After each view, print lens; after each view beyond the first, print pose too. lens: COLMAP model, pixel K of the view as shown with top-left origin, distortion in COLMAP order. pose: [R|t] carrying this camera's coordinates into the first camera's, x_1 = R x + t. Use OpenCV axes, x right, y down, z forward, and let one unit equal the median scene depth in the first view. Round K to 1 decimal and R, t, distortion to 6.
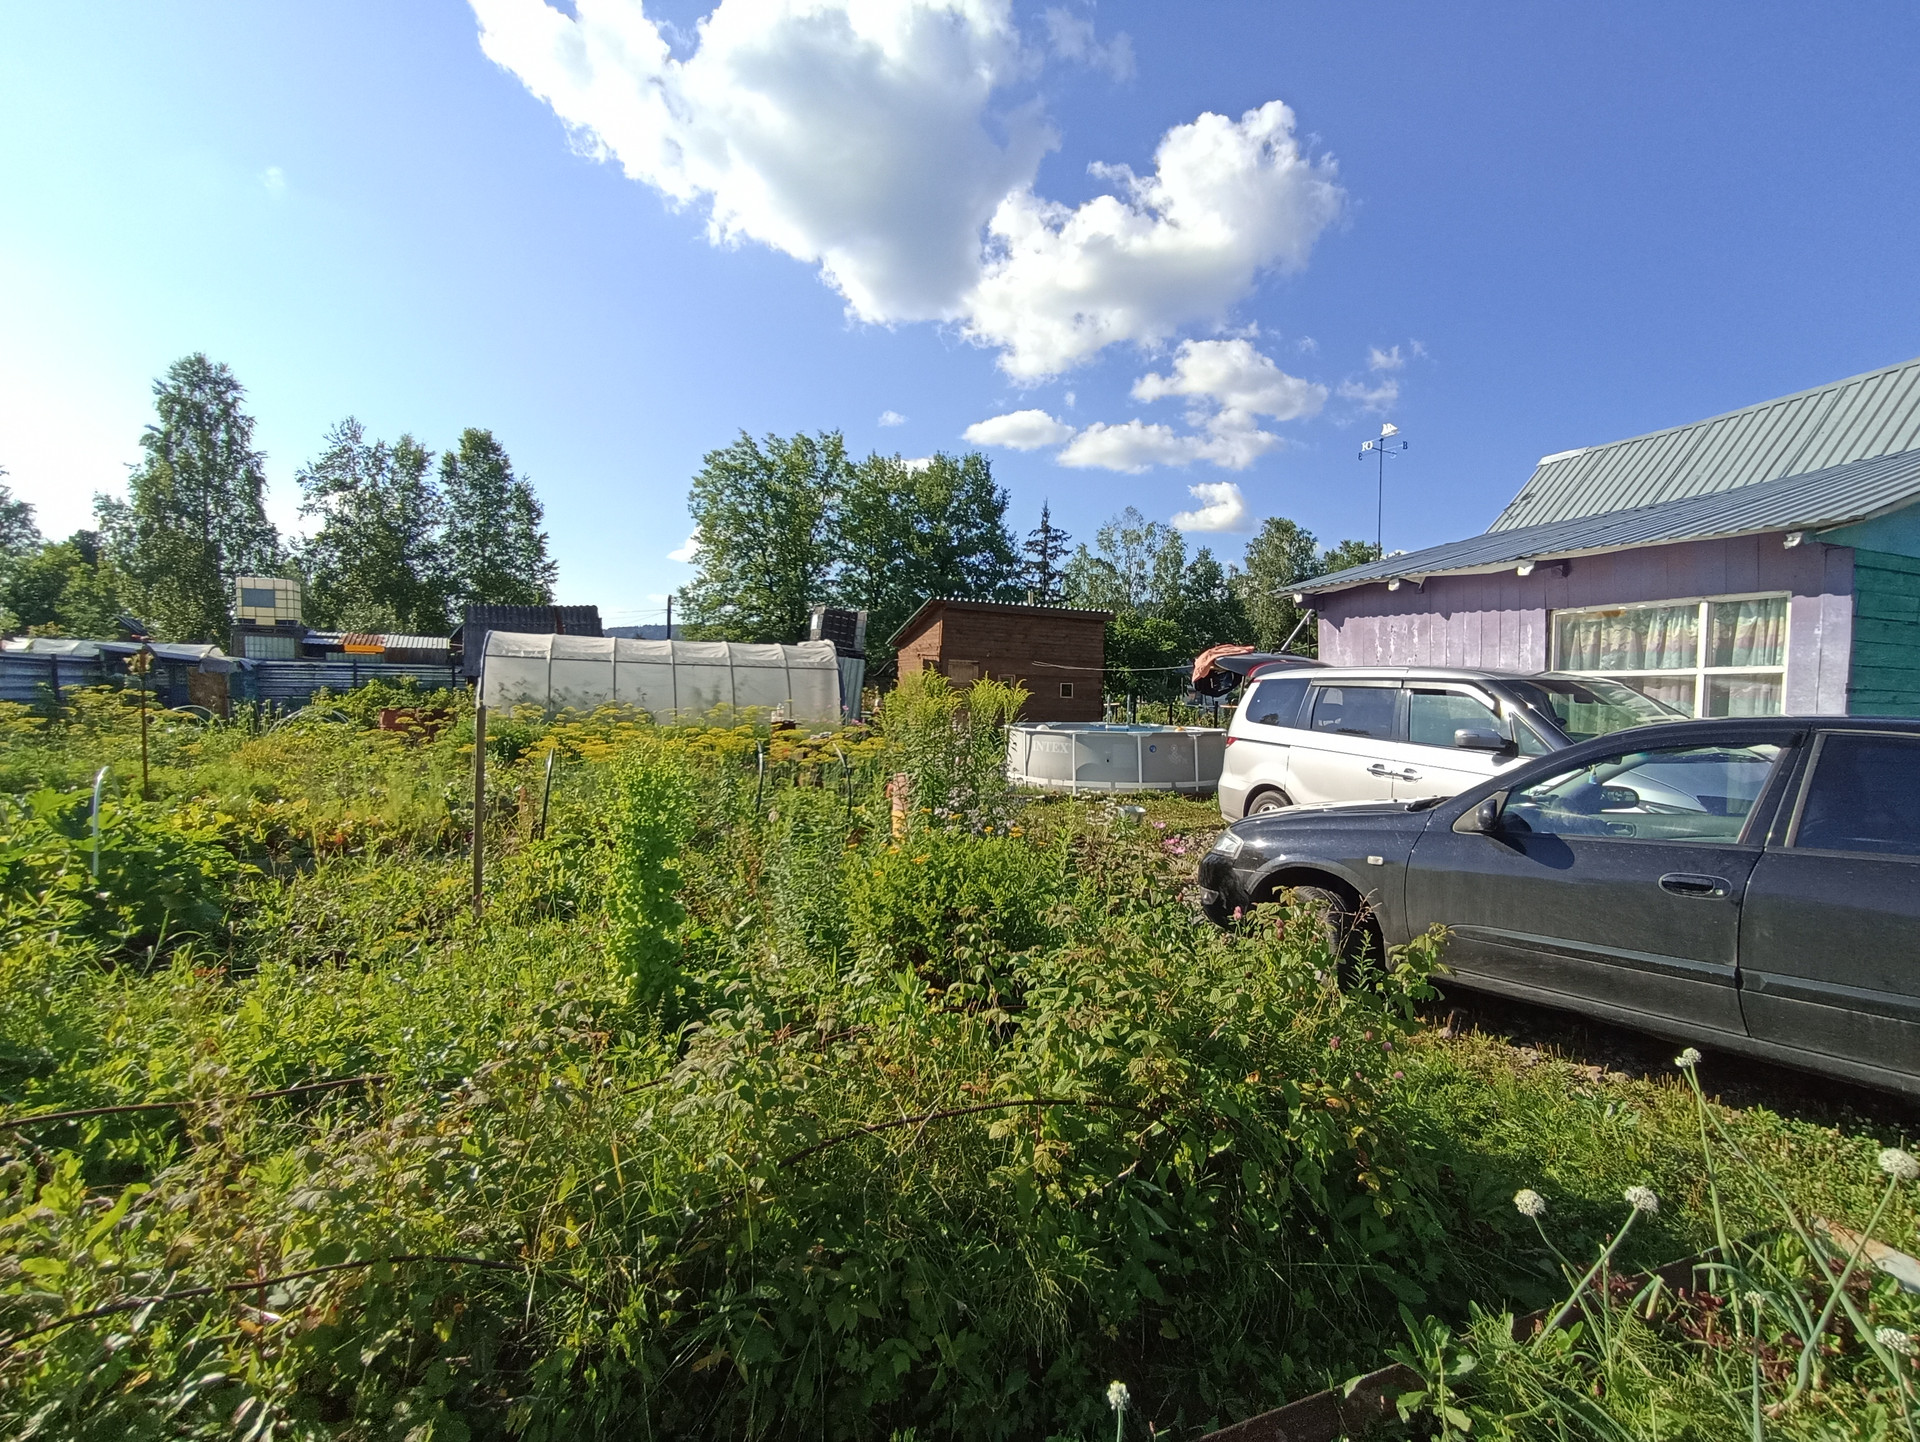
lens RADIAL K [[944.7, 0, 968.9], [0, 944.7, 724.2], [0, 0, 1]] dist [-0.109405, 0.081245]
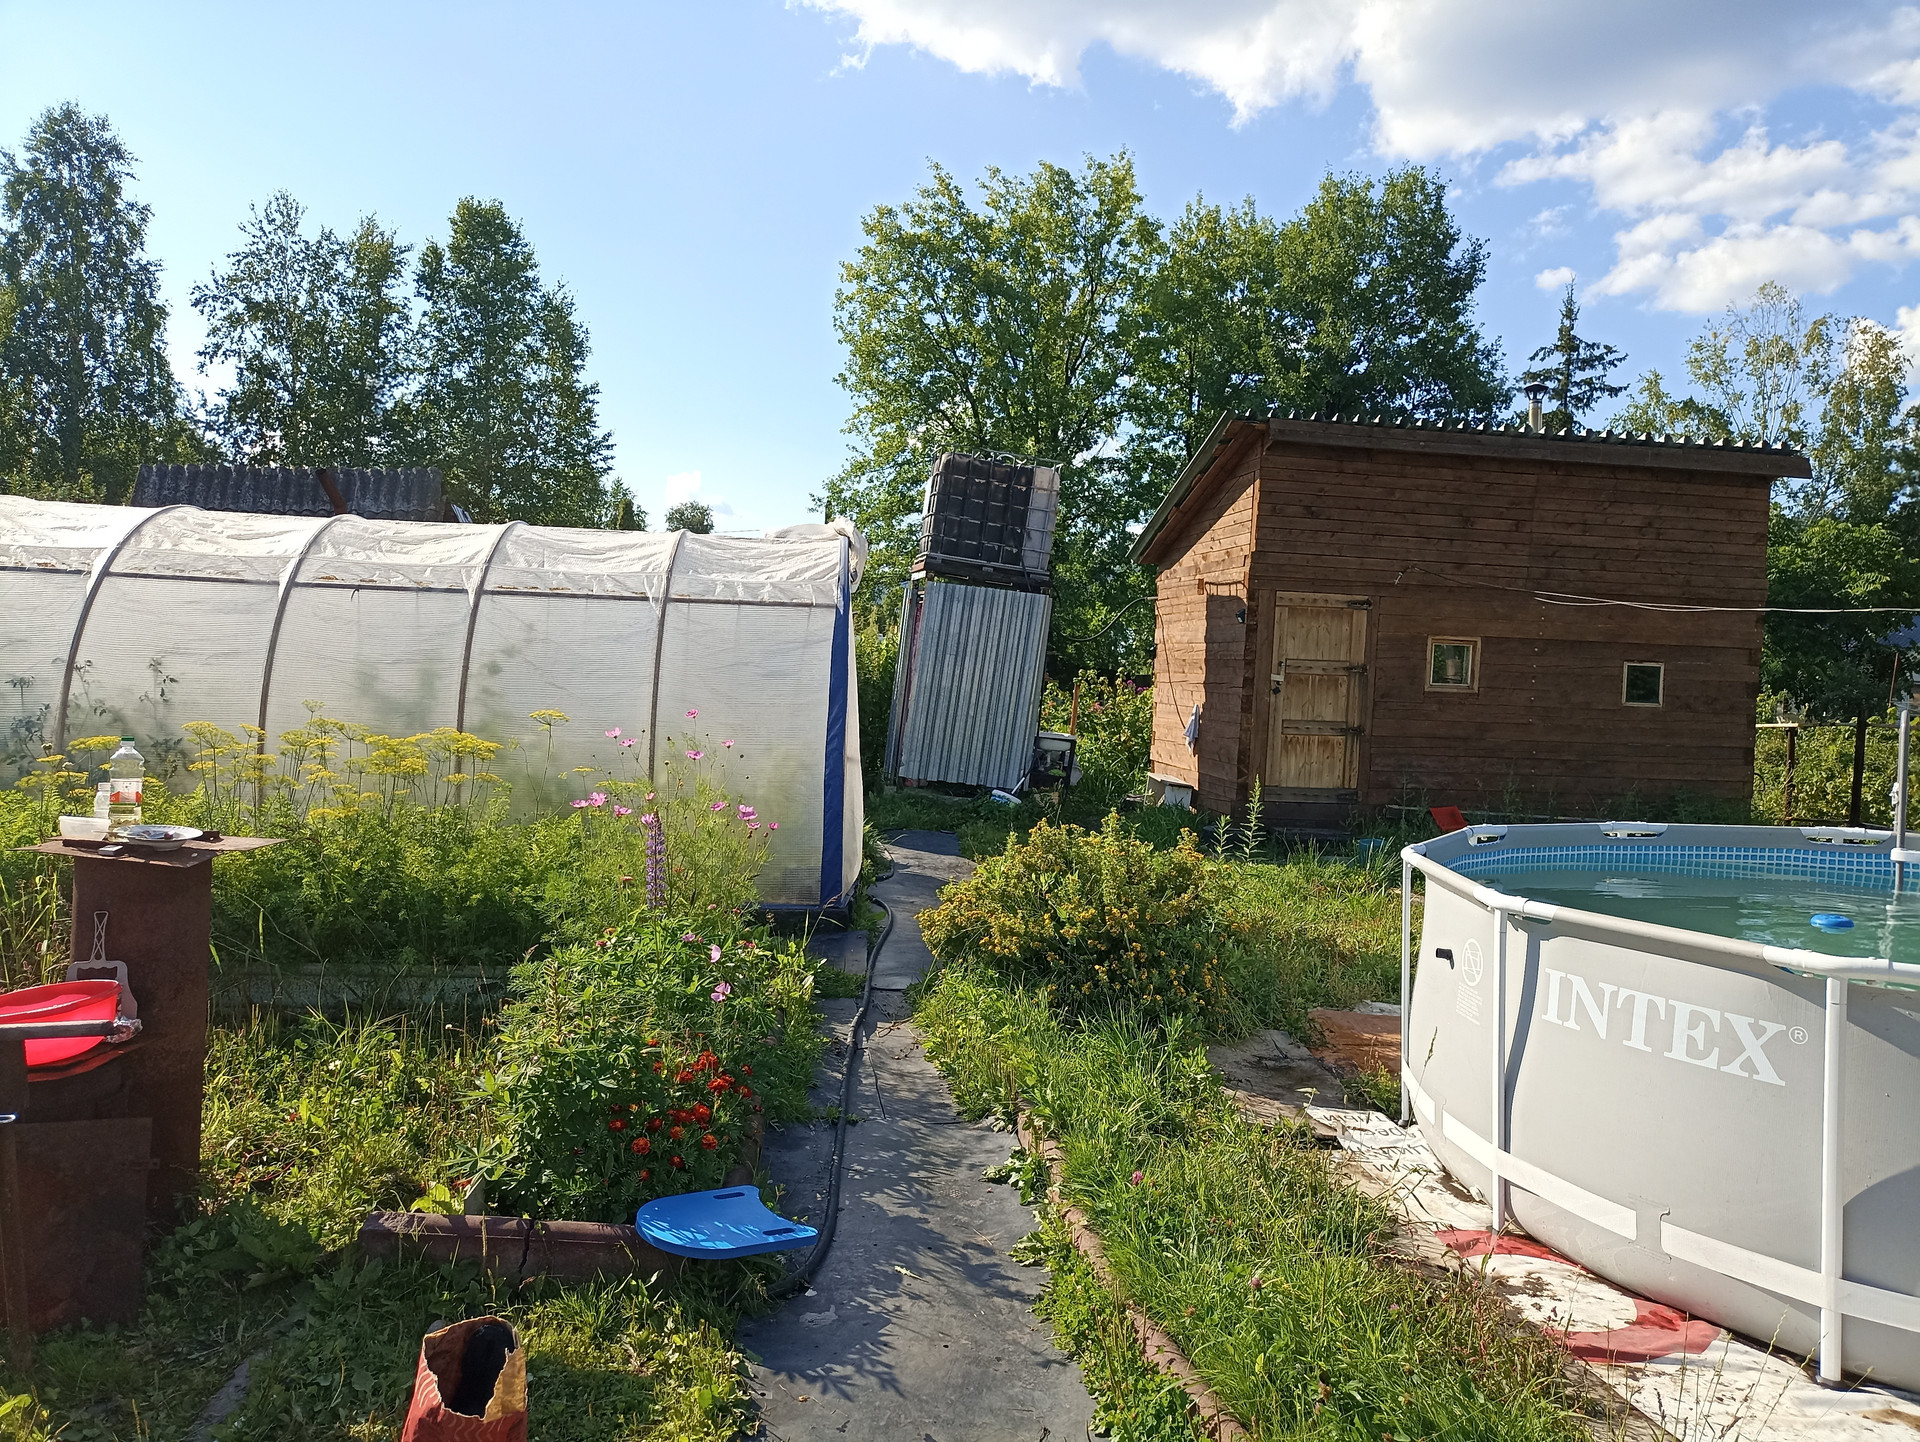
lens RADIAL K [[1413.2, 0, 960.0], [0, 1413.2, 721.0], [0, 0, 1]] dist [0.017016, -0.004727]
pose [[0.951285, 0.022212, -0.307512, 0.016418], [-0.023288, 0.999729, 0.000171, -0.010425], [0.307432, 0.006998, 0.951544, 0.266348]]
